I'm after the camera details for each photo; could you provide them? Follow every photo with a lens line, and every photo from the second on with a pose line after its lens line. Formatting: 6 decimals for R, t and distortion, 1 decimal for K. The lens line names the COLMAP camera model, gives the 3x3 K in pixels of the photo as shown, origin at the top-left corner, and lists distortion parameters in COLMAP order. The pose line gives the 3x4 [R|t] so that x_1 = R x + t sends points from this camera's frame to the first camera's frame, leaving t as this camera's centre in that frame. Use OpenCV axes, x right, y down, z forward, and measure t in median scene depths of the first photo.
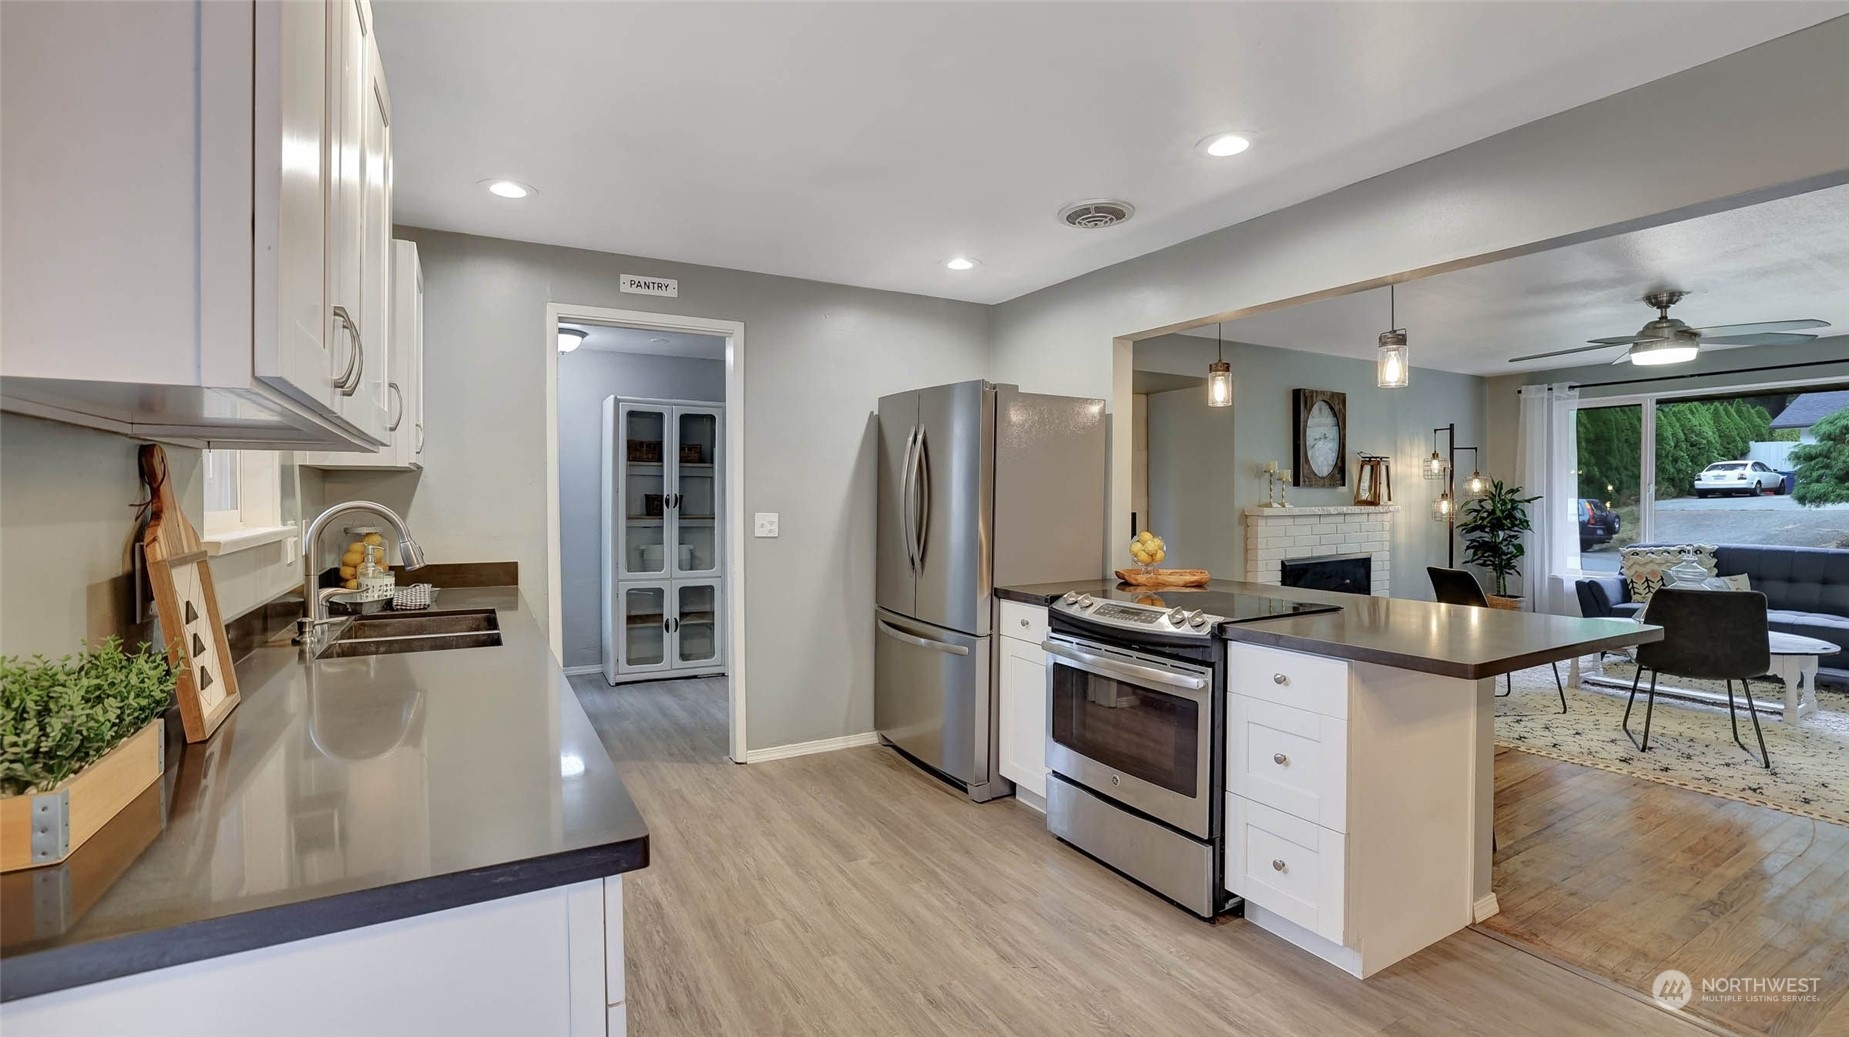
lens RADIAL K [[798.6, 0, 917.0], [0, 798.6, 500.8], [0, 0, 1]] dist [-0.043218, 0.016613]
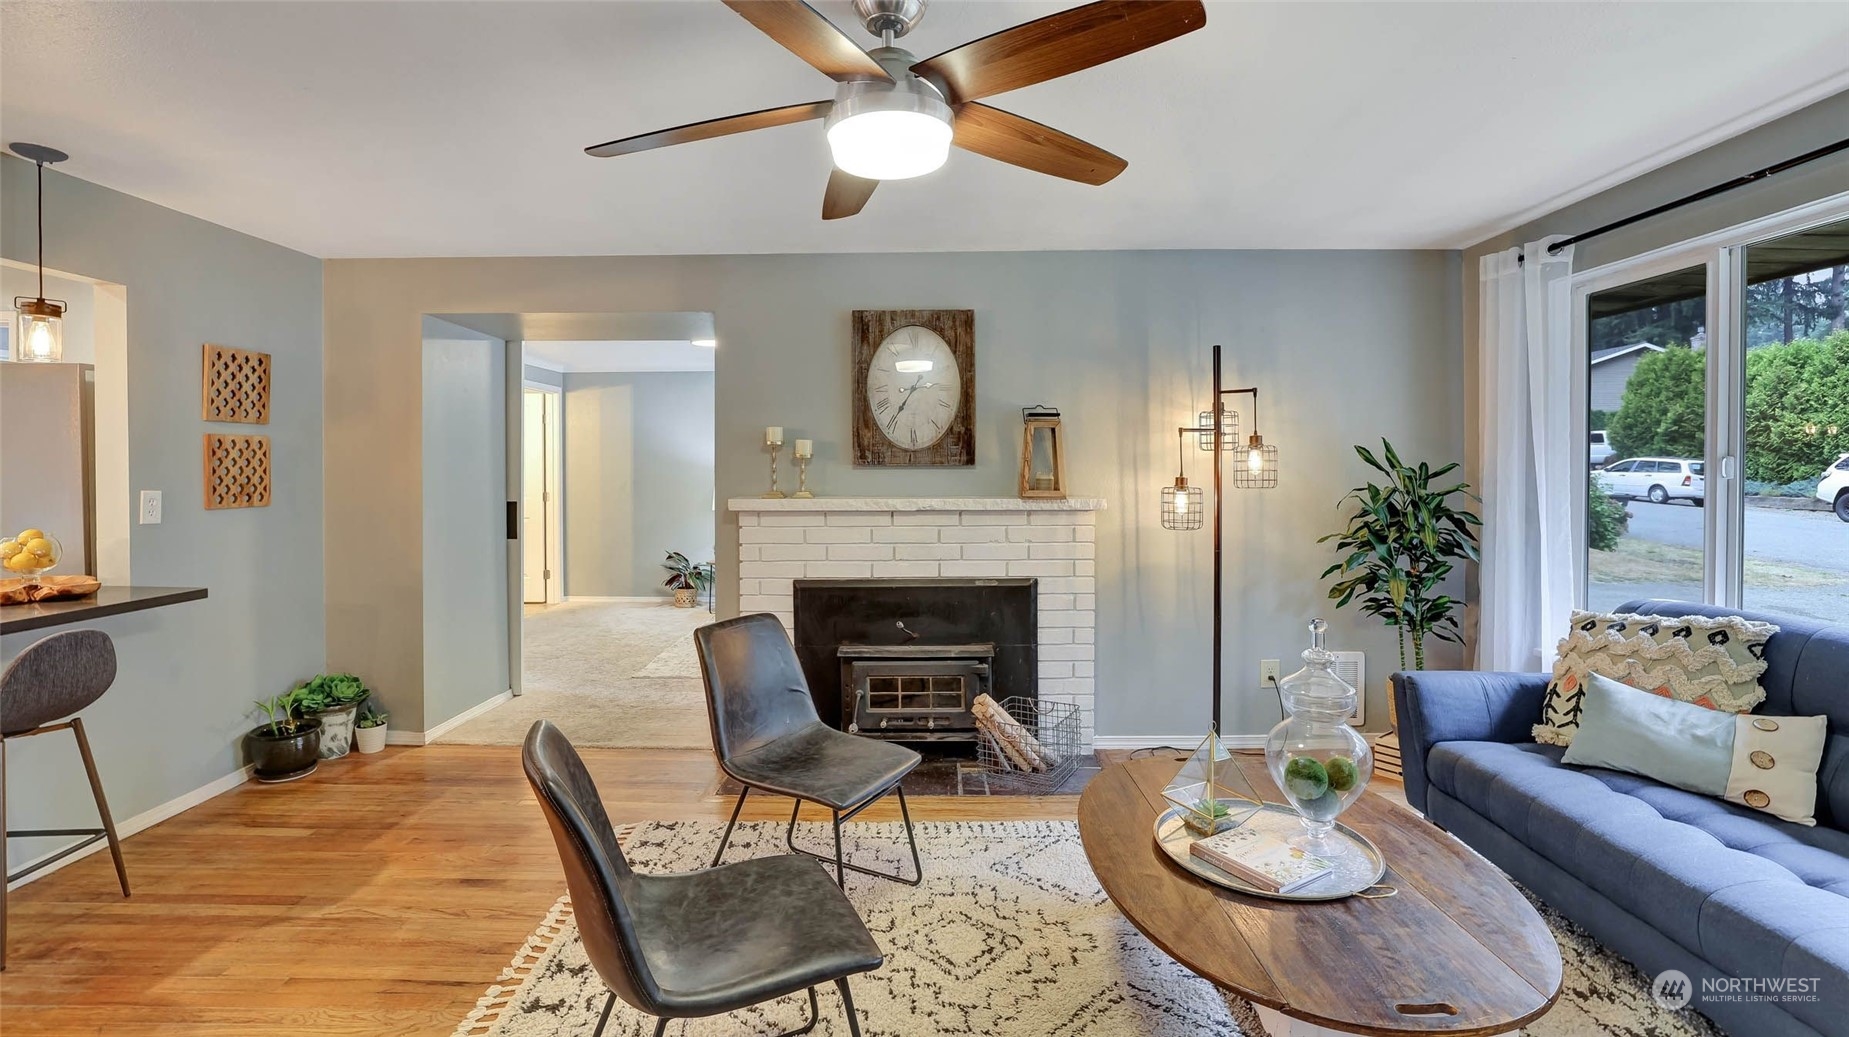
lens RADIAL K [[790.6, 0, 904.9], [0, 790.6, 478.6], [0, 0, 1]] dist [-0.041188, 0.000635]
pose [[0.863051, 0.009061, -0.505036, 0.790059], [-0.003442, 0.999921, 0.012058, -0.014915], [0.505105, -0.008669, 0.863014, 0.447994]]
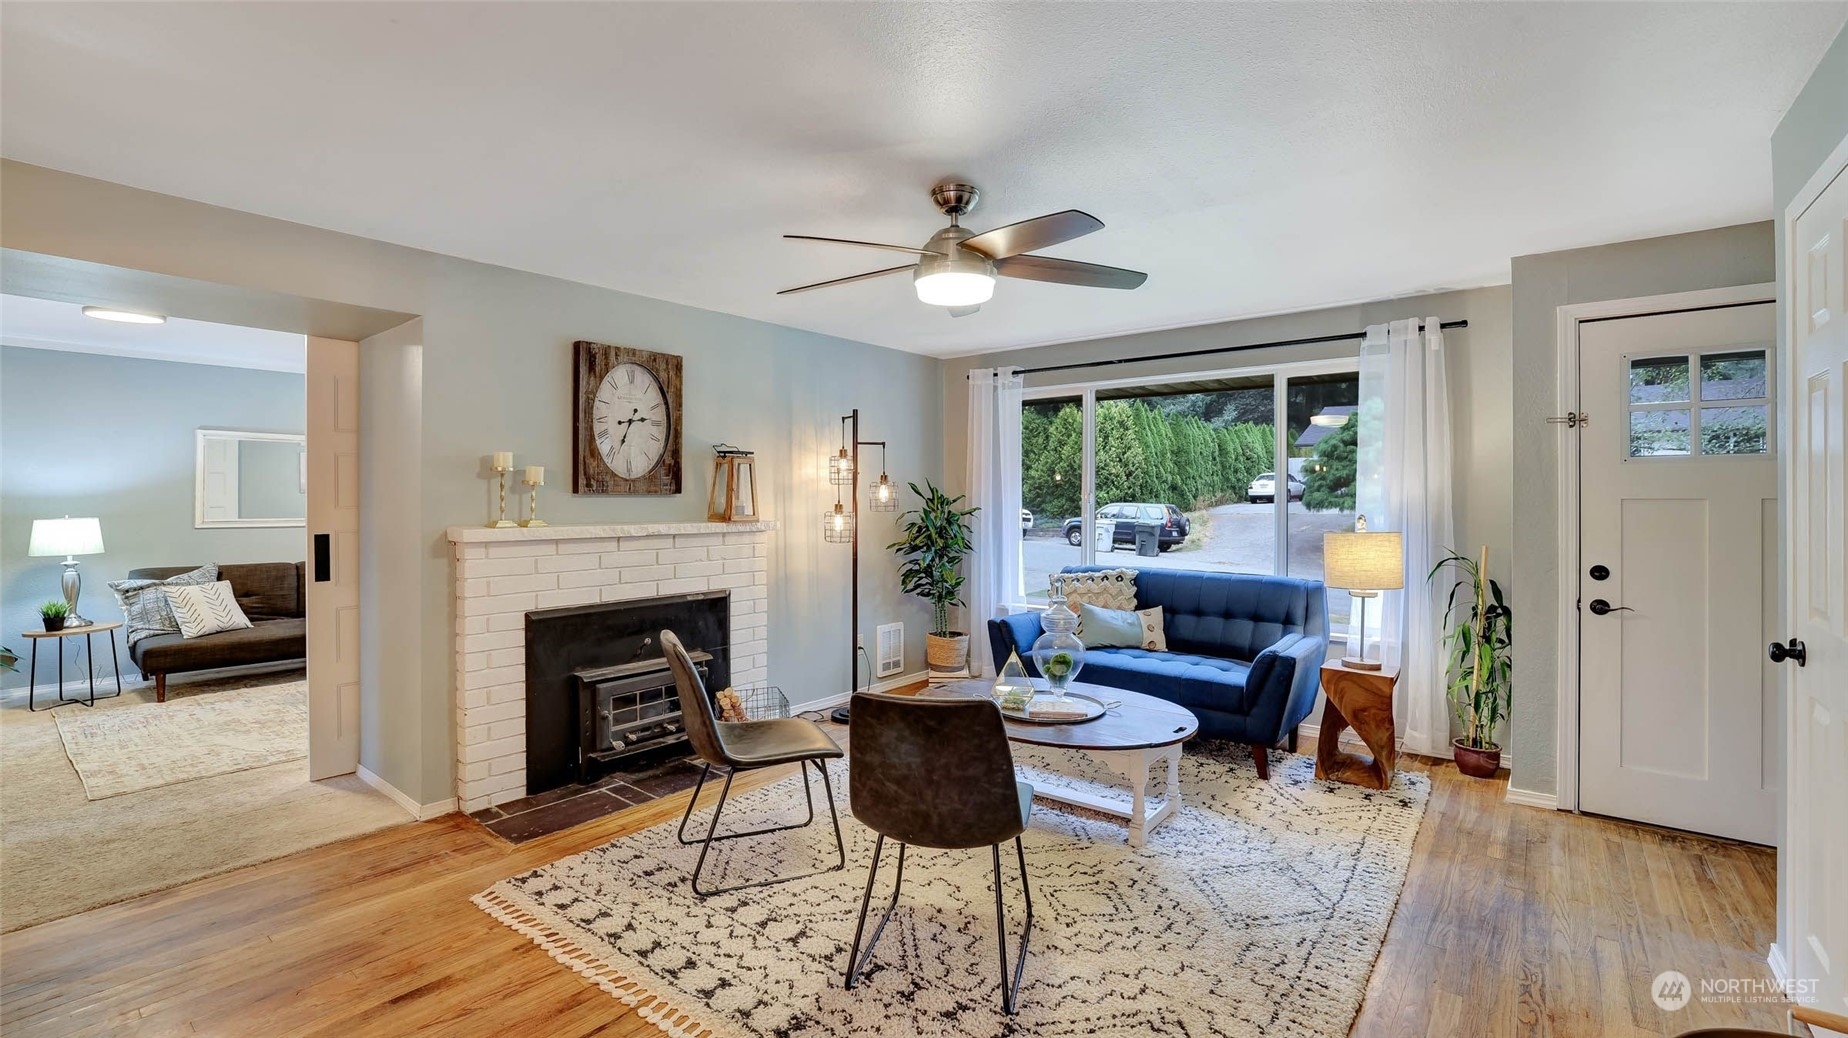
lens RADIAL K [[798.2, 0, 916.5], [0, 798.2, 501.3], [0, 0, 1]] dist [-0.043218, 0.016613]
pose [[0.932655, 0.004113, 0.360747, 0.478060], [-0.003443, 0.999991, -0.002500, -0.010735], [-0.360754, 0.001090, 0.932660, 0.286907]]
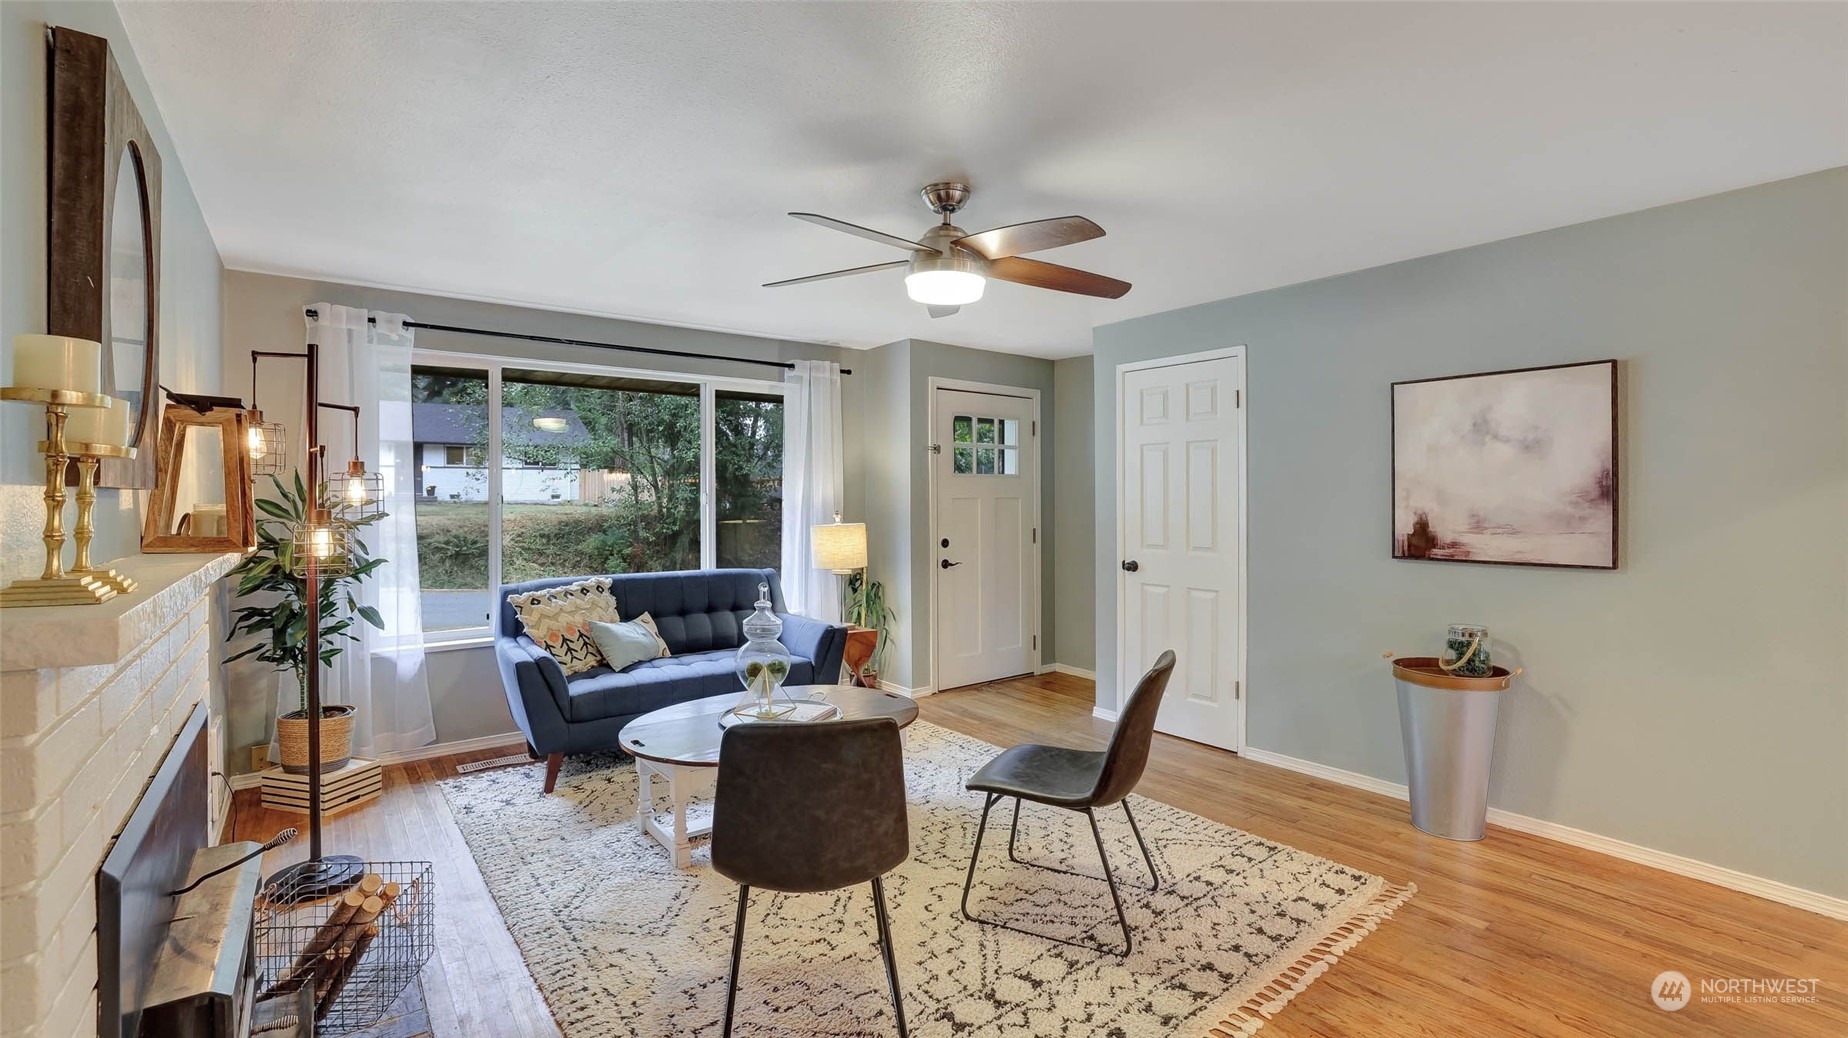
lens RADIAL K [[798.2, 0, 916.5], [0, 798.2, 501.3], [0, 0, 1]] dist [-0.043218, 0.016613]
pose [[-0.136361, 0.002155, 0.990657, 0.226994], [0.009377, 0.999956, -0.000884, -0.011213], [-0.990615, 0.009169, -0.136375, 0.757901]]
